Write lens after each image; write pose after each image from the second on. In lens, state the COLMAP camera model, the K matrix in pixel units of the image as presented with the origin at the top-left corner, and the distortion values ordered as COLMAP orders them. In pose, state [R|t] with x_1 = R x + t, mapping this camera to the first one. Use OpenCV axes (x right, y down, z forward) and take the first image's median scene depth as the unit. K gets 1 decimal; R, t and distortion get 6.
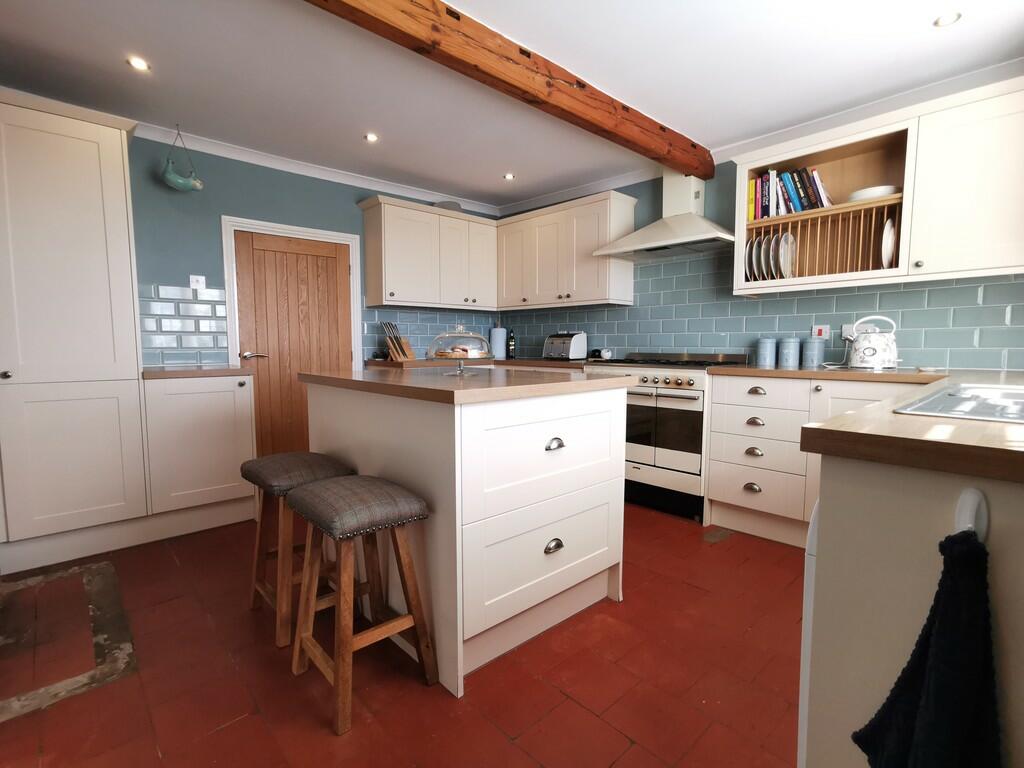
lens RADIAL K [[493.3, 0, 508.7], [0, 493.3, 387.0], [0, 0, 1]] dist [-0.028747, 0.024896]
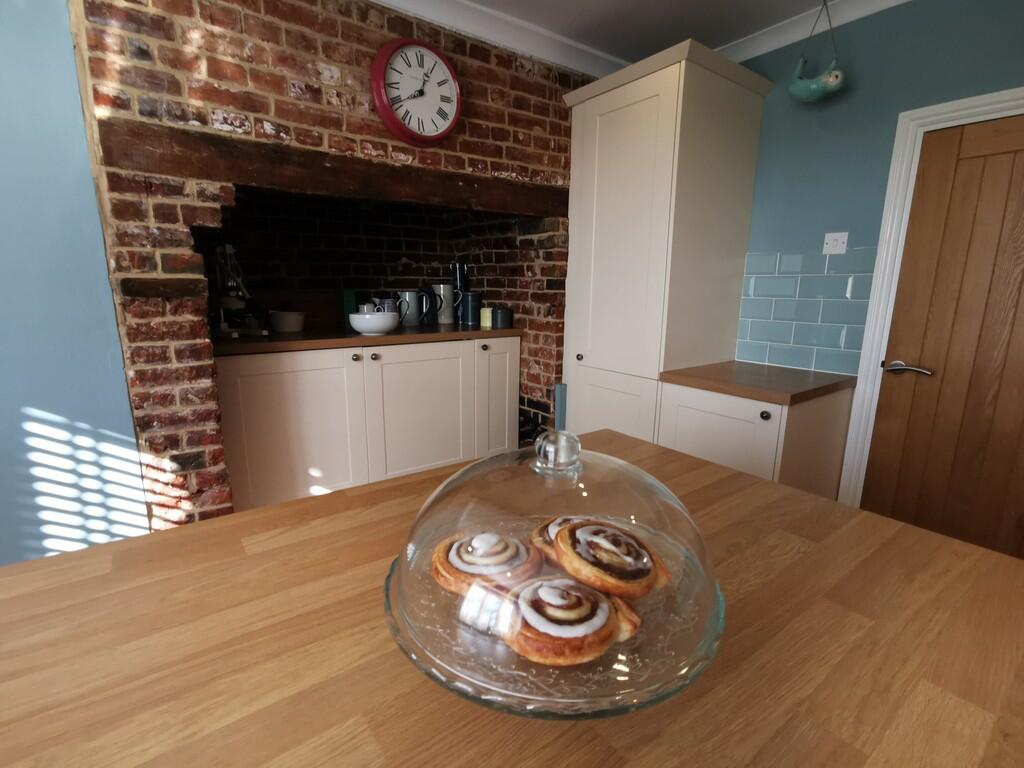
lens RADIAL K [[493.3, 0, 508.7], [0, 493.3, 387.0], [0, 0, 1]] dist [-0.028747, 0.024896]
pose [[-0.108032, 0.202410, -0.973324, 0.069393], [-0.098467, 0.972061, 0.213077, -0.123627], [0.989259, 0.118859, -0.085083, 0.645221]]
